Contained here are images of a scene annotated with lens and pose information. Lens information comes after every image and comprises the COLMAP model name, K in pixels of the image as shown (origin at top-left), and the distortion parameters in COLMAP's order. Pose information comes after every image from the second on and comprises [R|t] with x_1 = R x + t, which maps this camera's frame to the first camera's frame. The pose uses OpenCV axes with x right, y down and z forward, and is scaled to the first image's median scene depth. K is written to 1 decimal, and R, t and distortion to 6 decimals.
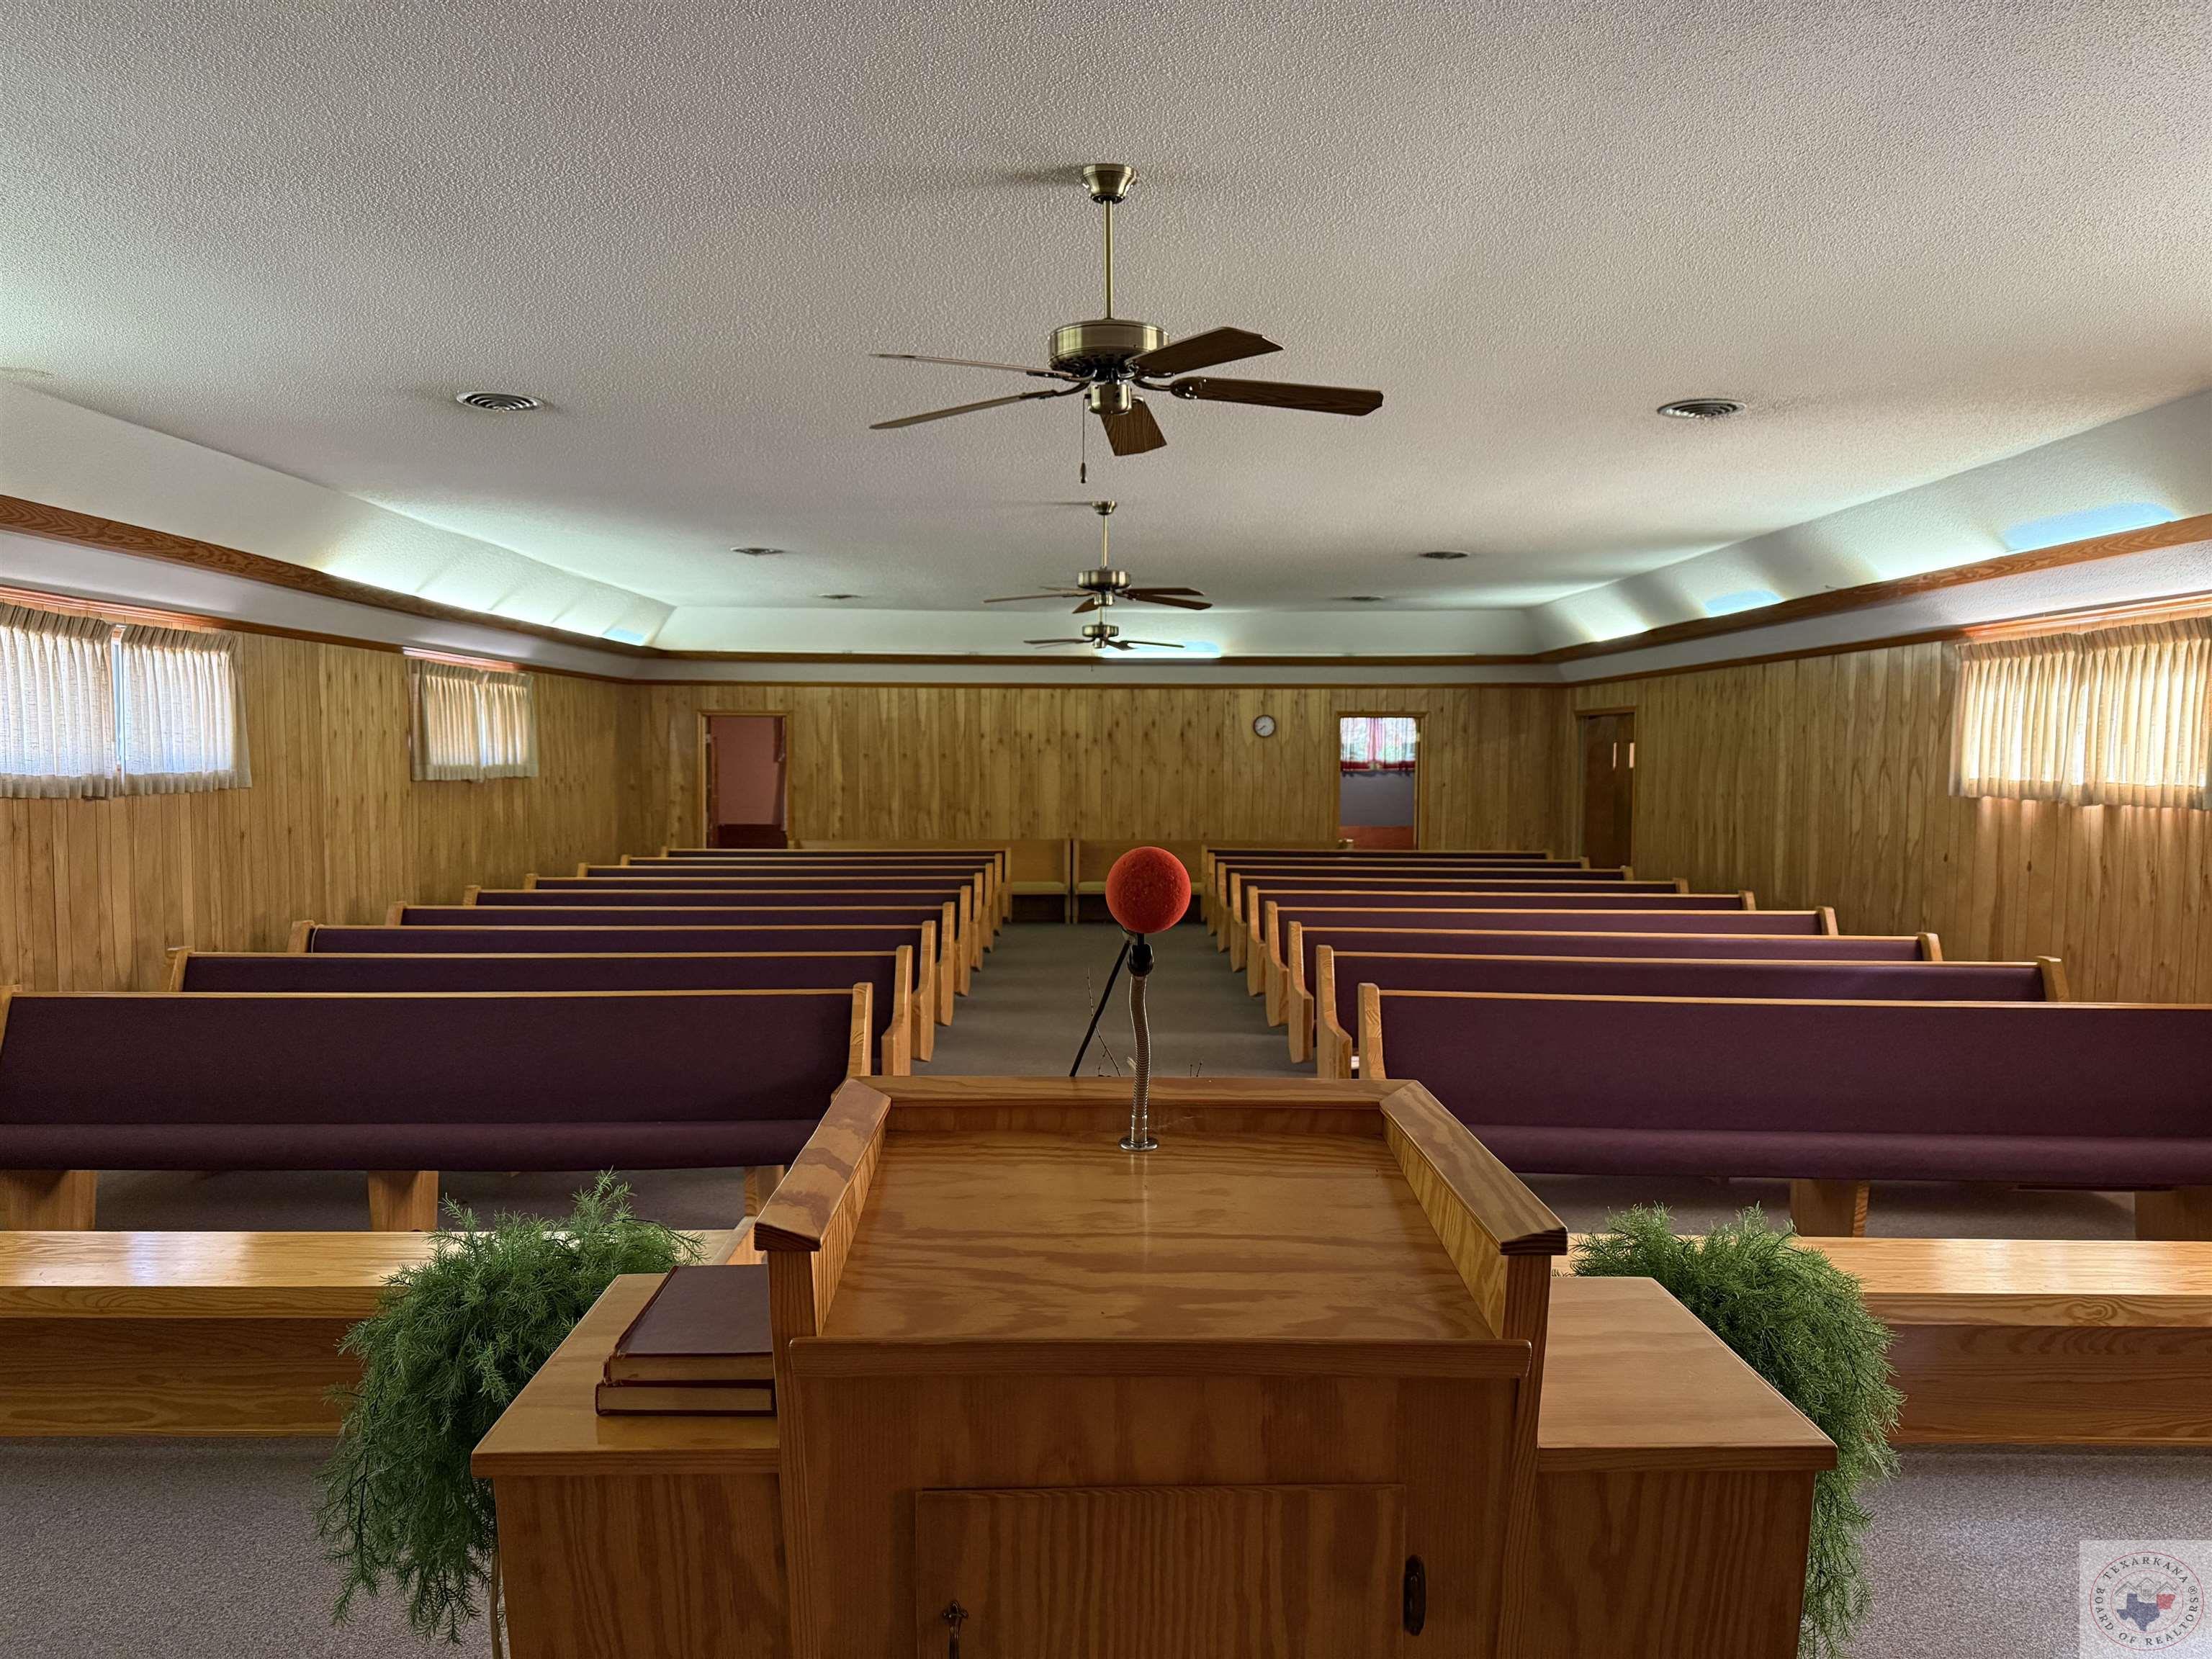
lens RADIAL K [[1559.9, 0, 1106.0], [0, 1559.9, 829.5], [0, 0, 1]] dist [0.047543, -0.056153]
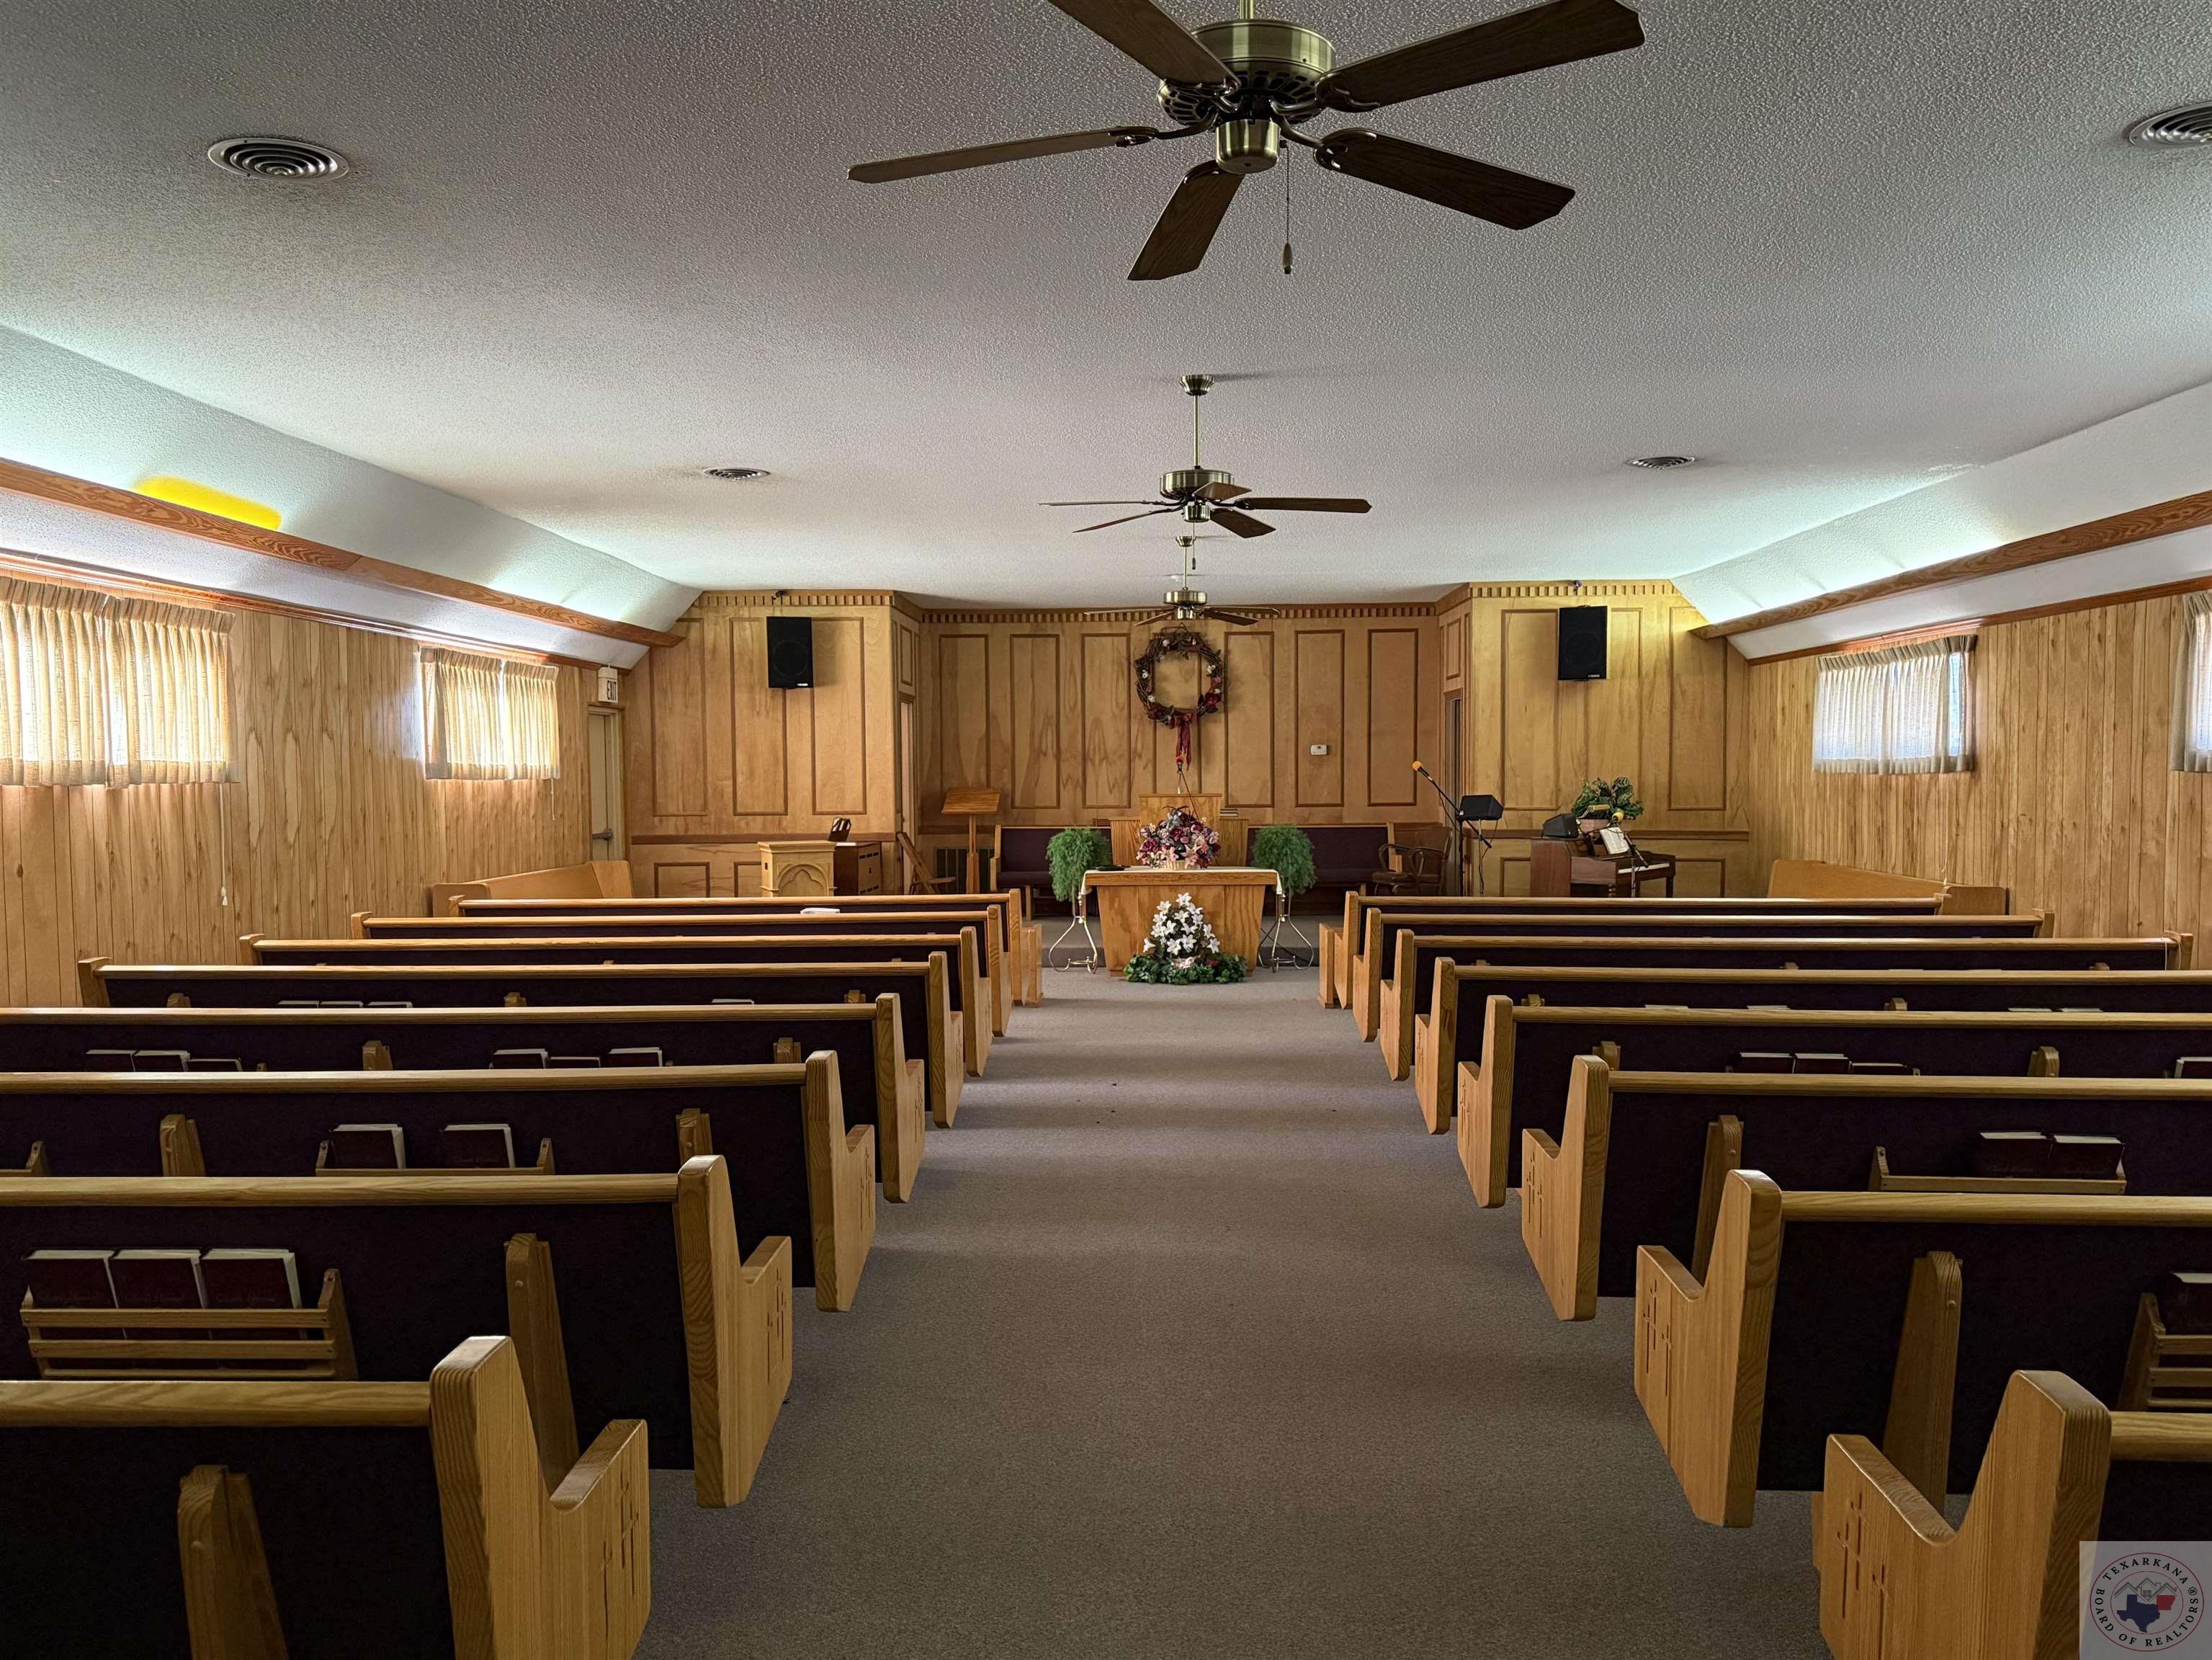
lens RADIAL K [[1541.0, 0, 1106.0], [0, 1541.0, 830.0], [0, 0, 1]] dist [0.148785, -0.001489]
pose [[-0.998080, -0.001855, 0.061910, -0.010471], [0.003857, 0.995750, 0.092011, -0.076195], [-0.061818, 0.092073, -0.993831, 1.950792]]
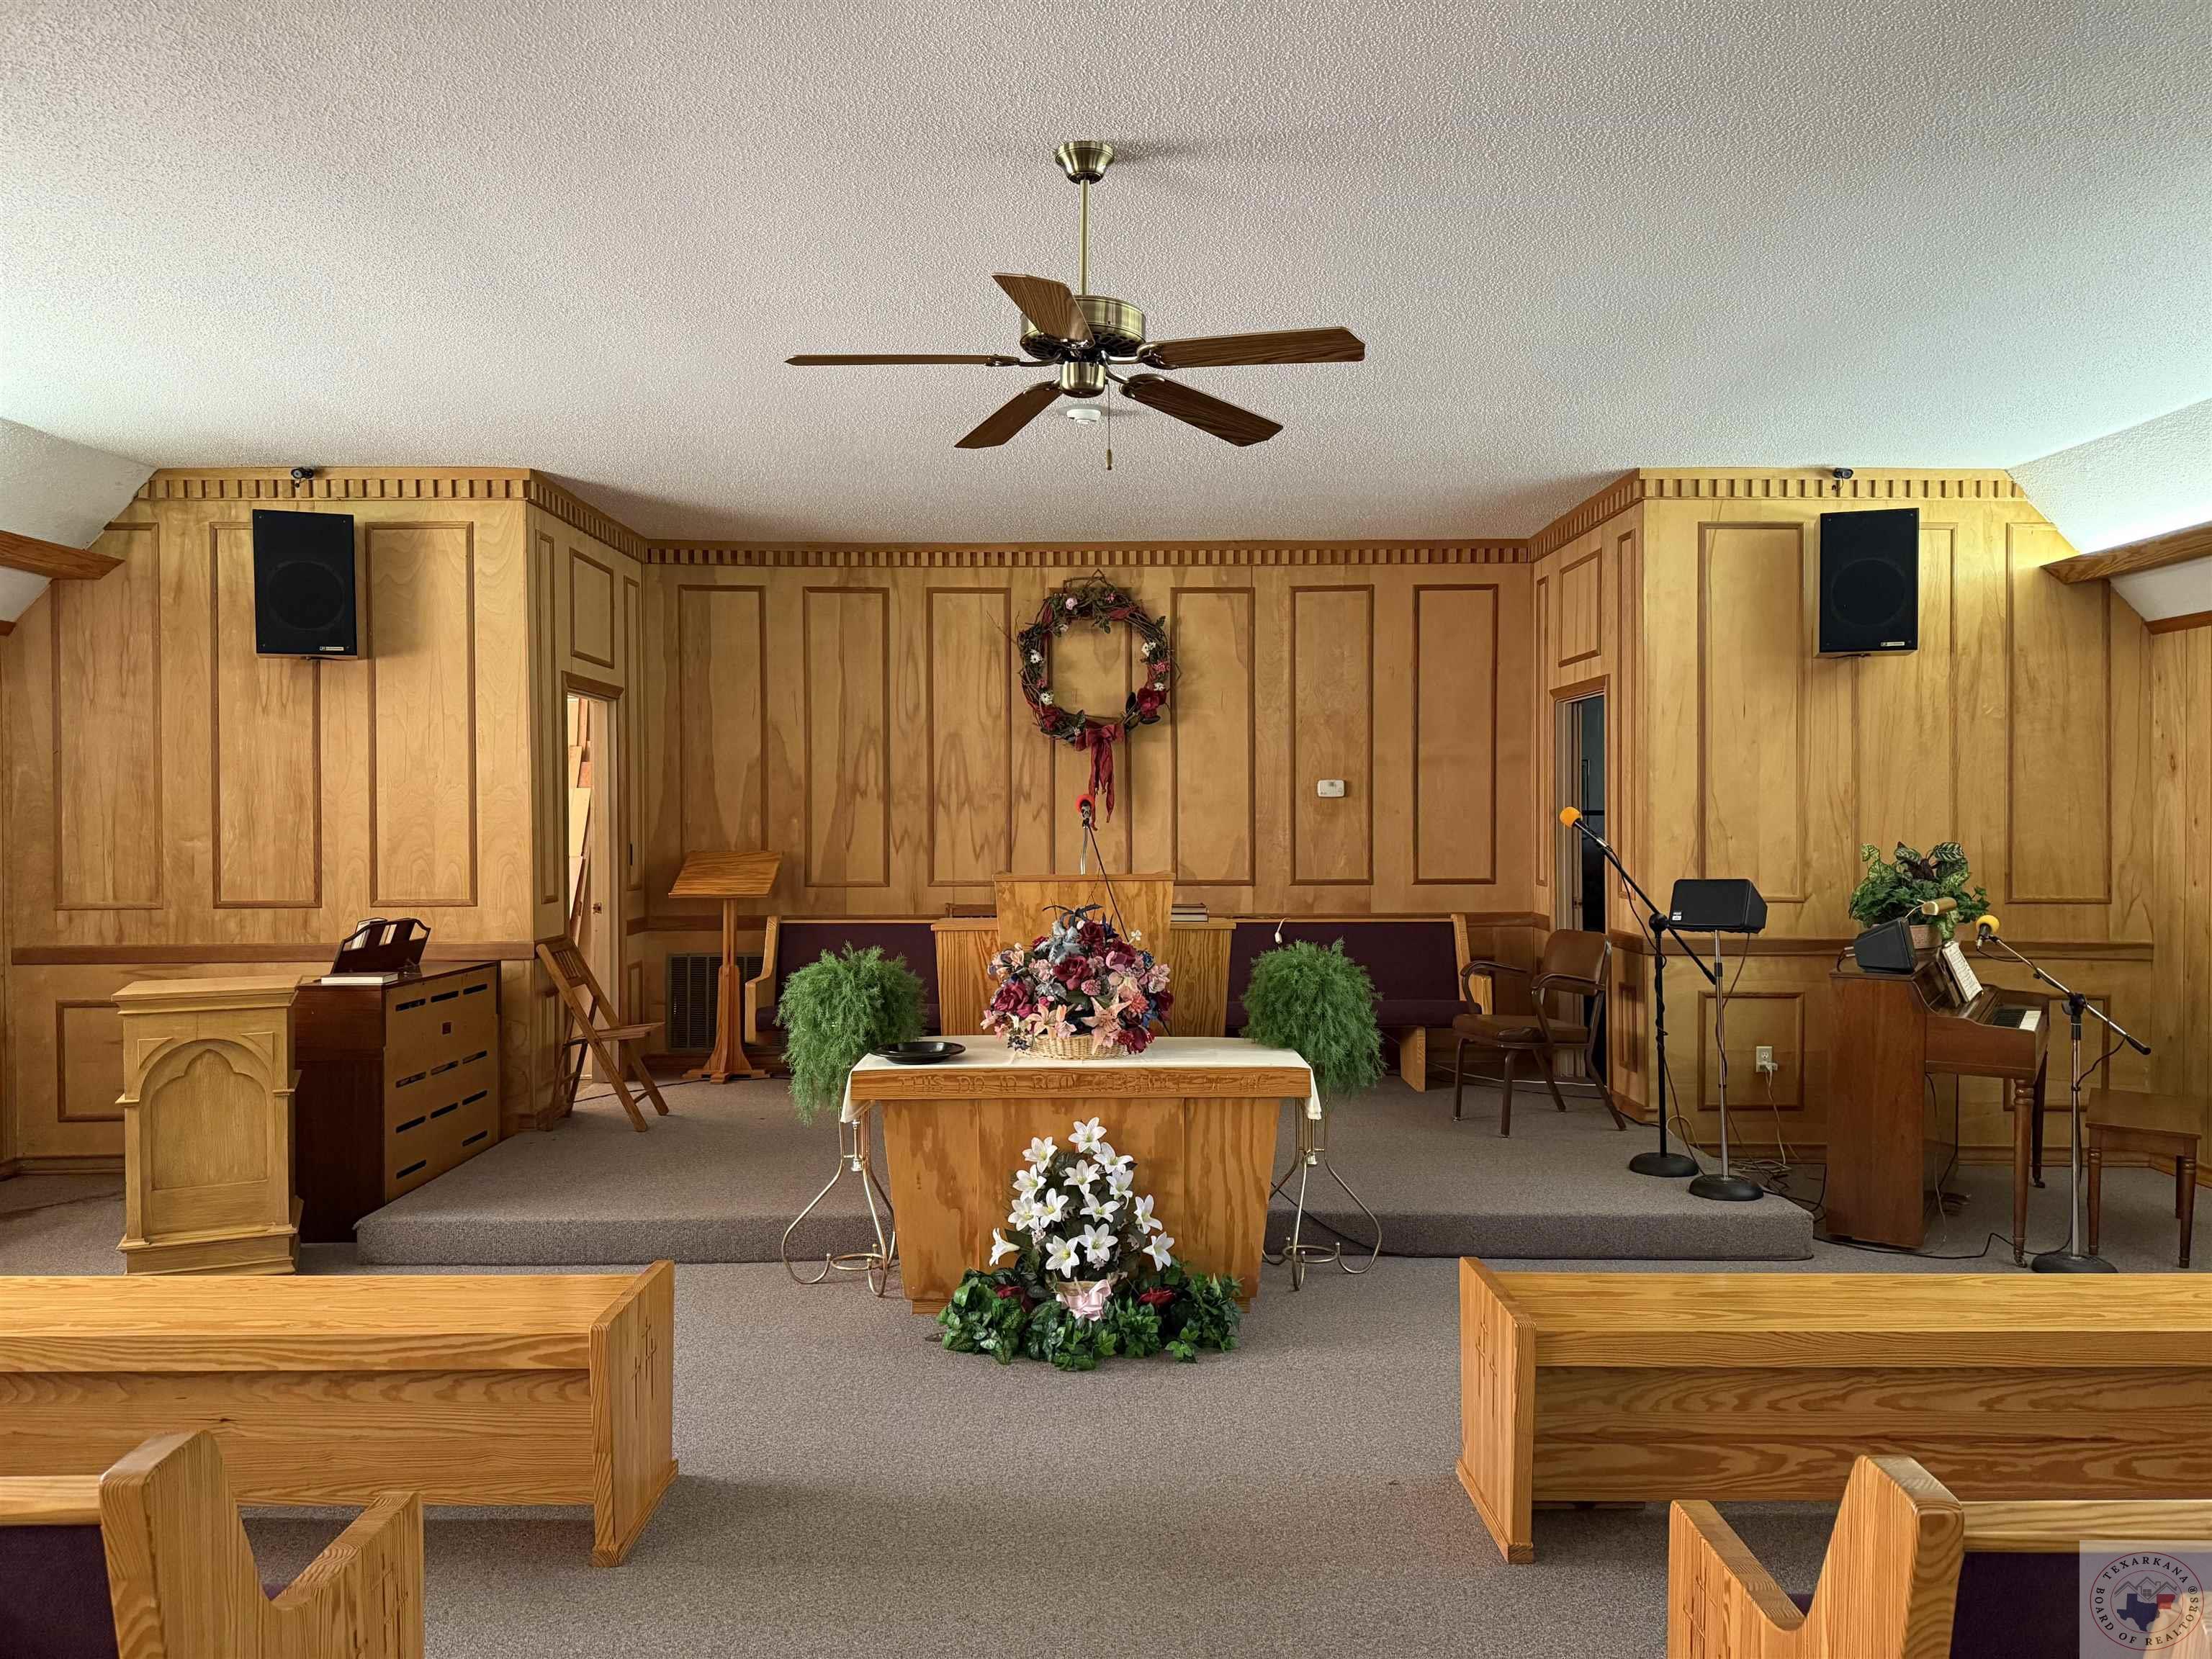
lens RADIAL K [[1540.8, 0, 1106.0], [0, 1540.8, 829.5], [0, 0, 1]] dist [0.148785, -0.001489]
pose [[-0.999835, -0.003731, 0.017767, -0.011282], [-0.002641, 0.998136, 0.060973, -0.035420], [-0.017962, 0.060916, -0.997981, 1.138848]]
